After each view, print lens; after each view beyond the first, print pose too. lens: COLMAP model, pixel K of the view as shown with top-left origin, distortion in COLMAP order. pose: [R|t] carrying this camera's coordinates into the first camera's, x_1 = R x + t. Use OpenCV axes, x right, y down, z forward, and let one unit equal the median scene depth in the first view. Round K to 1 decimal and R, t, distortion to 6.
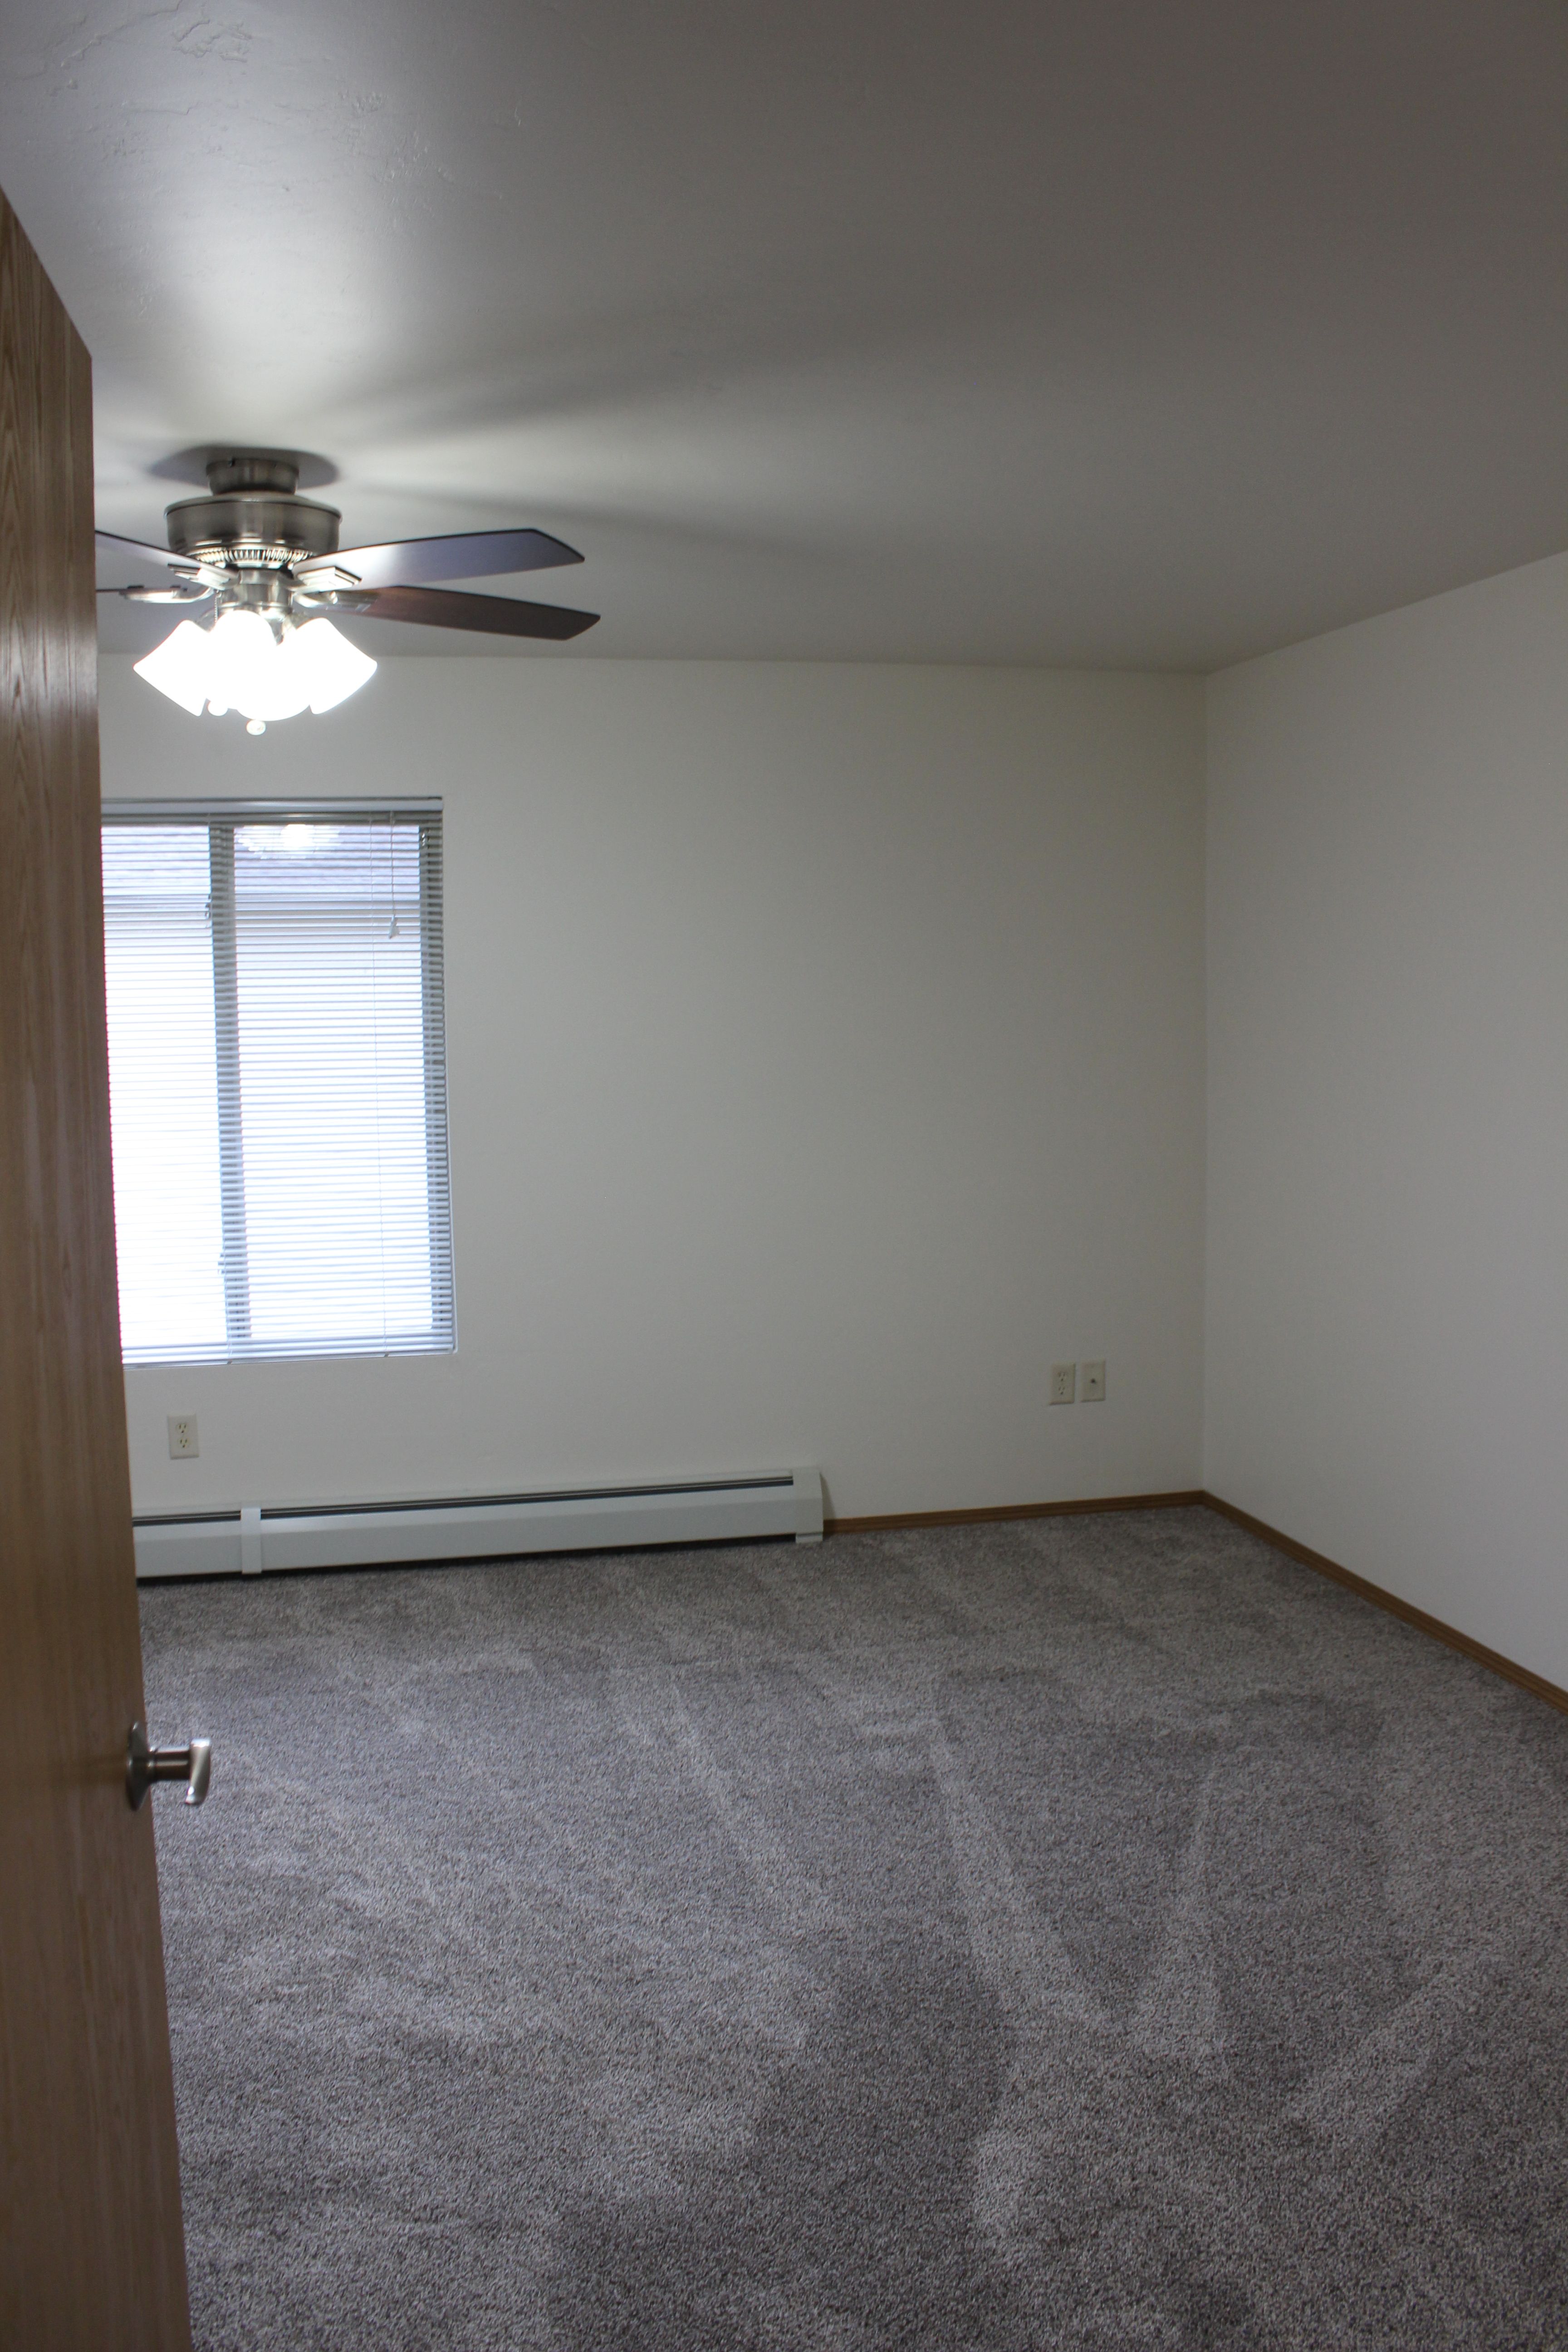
lens RADIAL K [[1991.9, 0, 773.7], [0, 1991.9, 1171.4], [0, 0, 1]] dist [-0.157892, 0.145465]
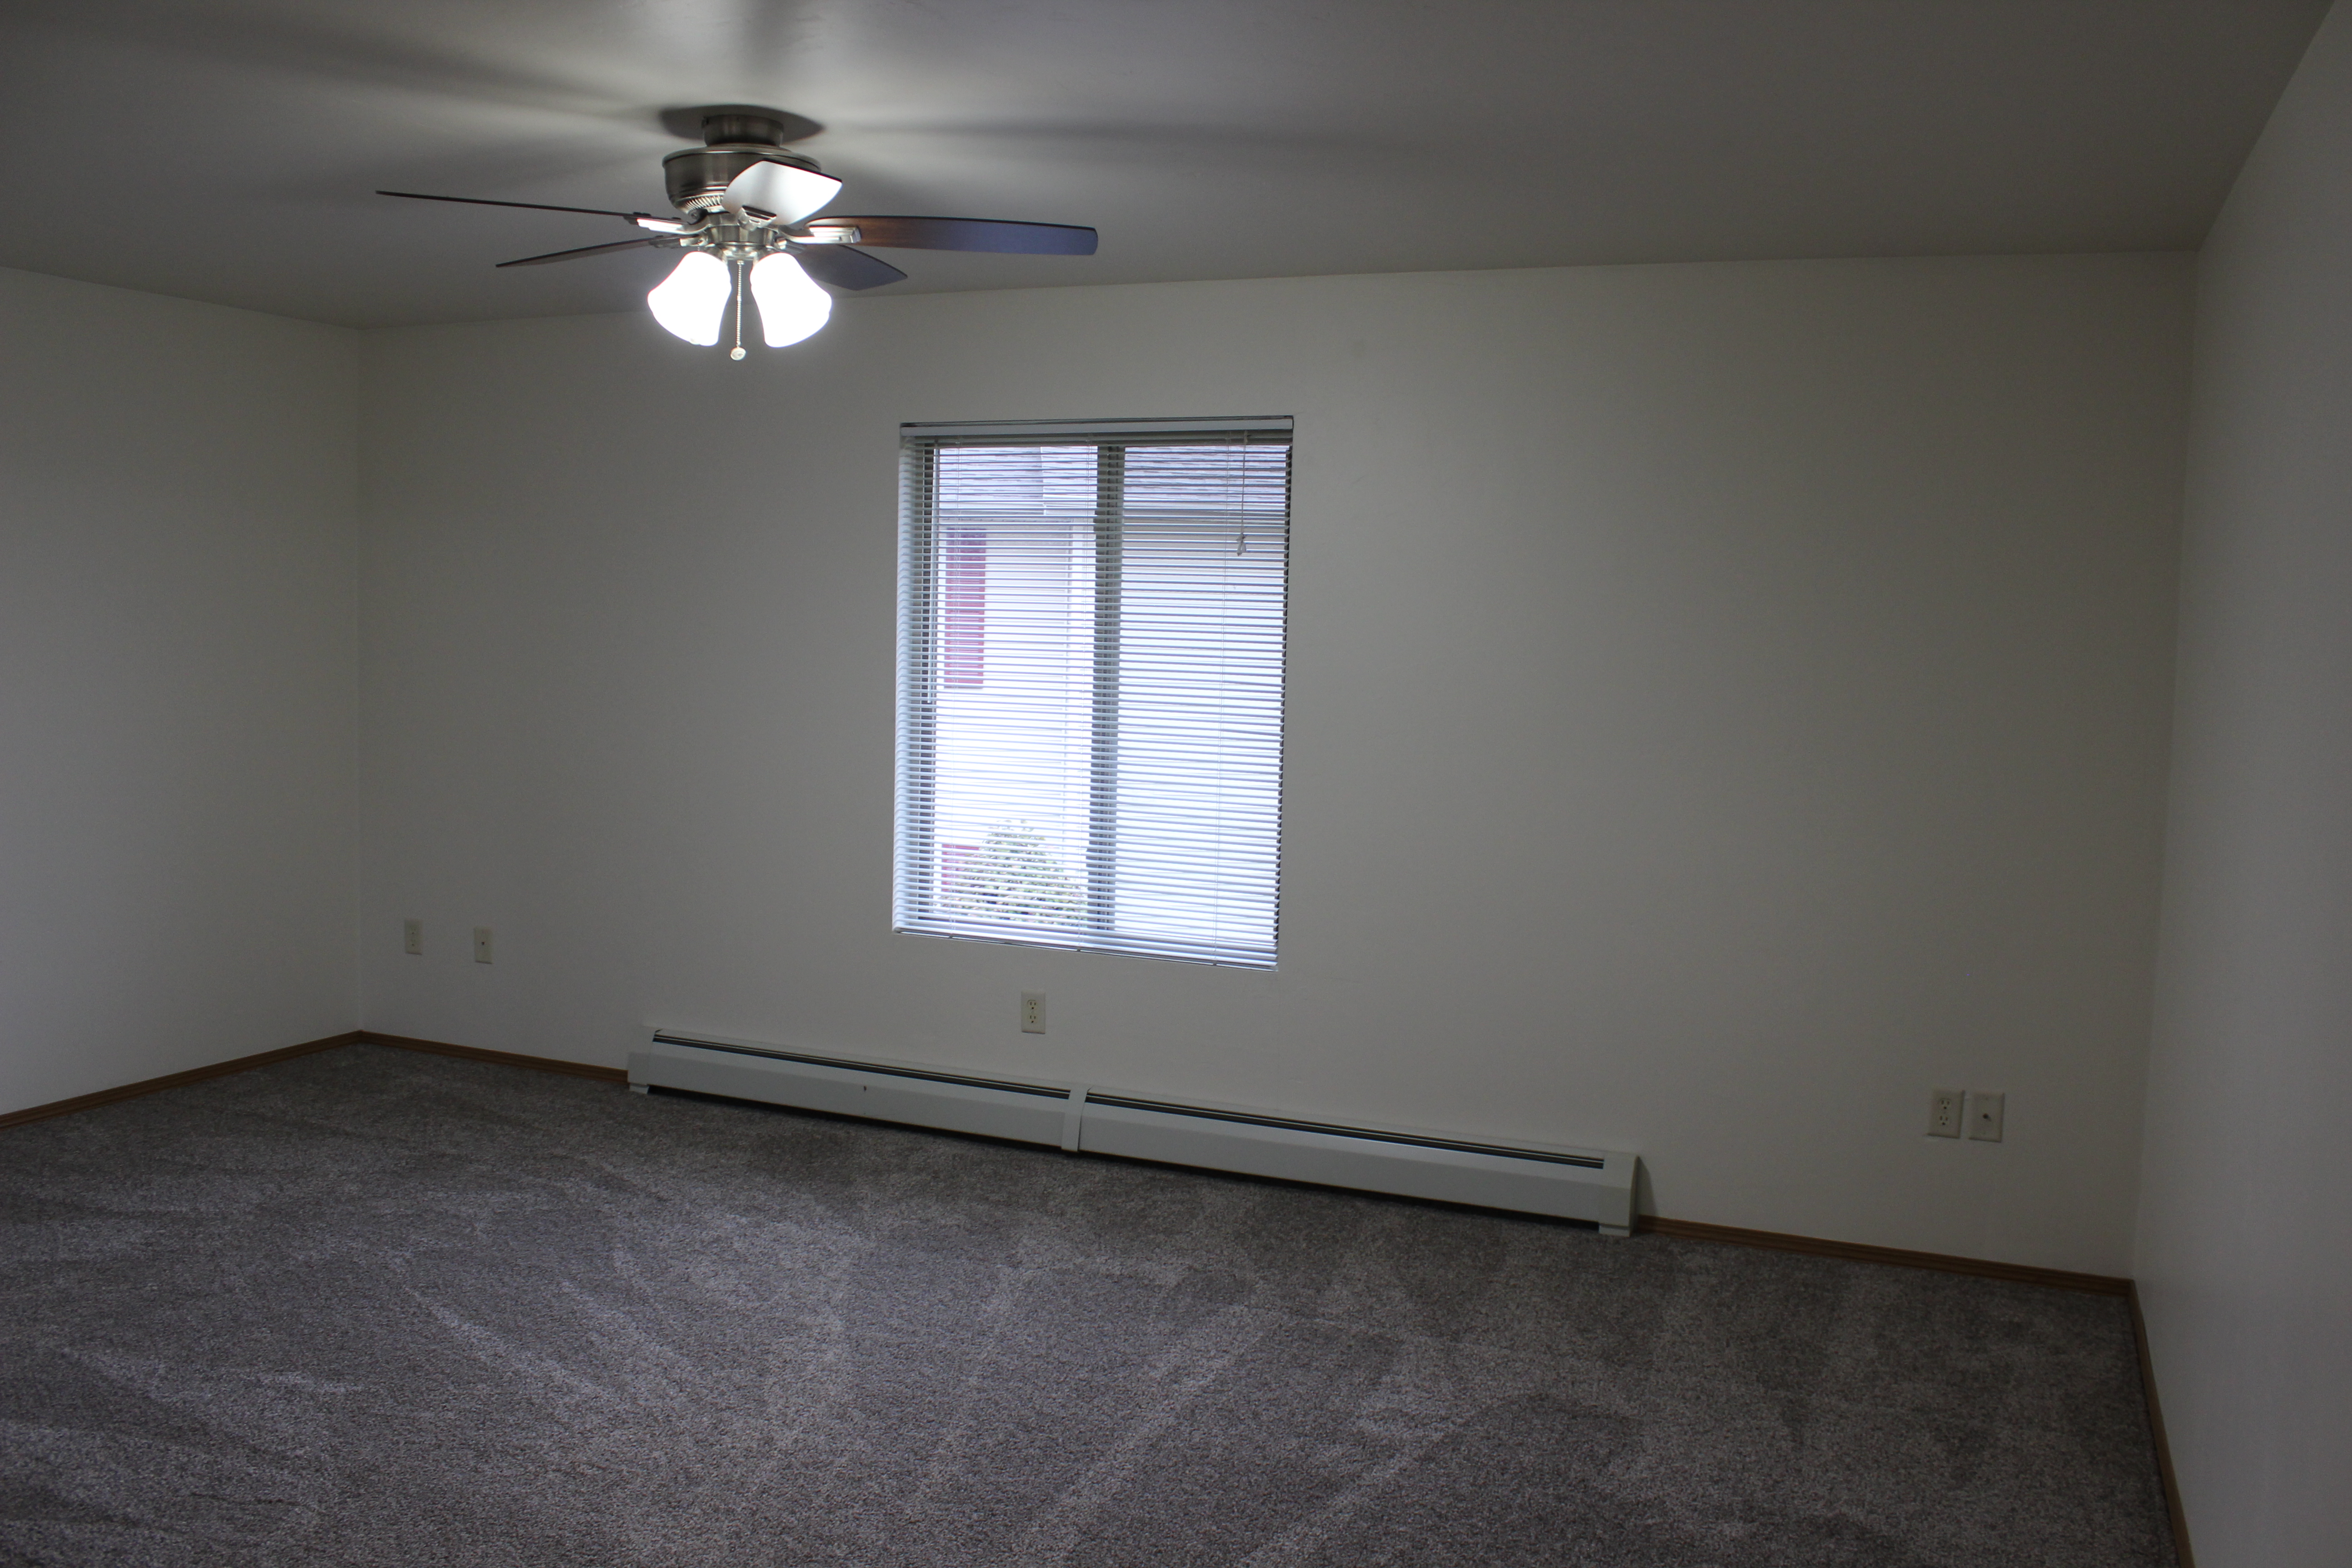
lens RADIAL K [[1991.9, 0, 1154.8], [0, 1991.9, 779.8], [0, 0, 1]] dist [-0.157892, 0.145465]
pose [[0.802409, 0.084676, -0.590737, 0.383582], [-0.092189, 0.995588, 0.017484, -0.017116], [0.589611, 0.040430, 0.806675, 0.155805]]
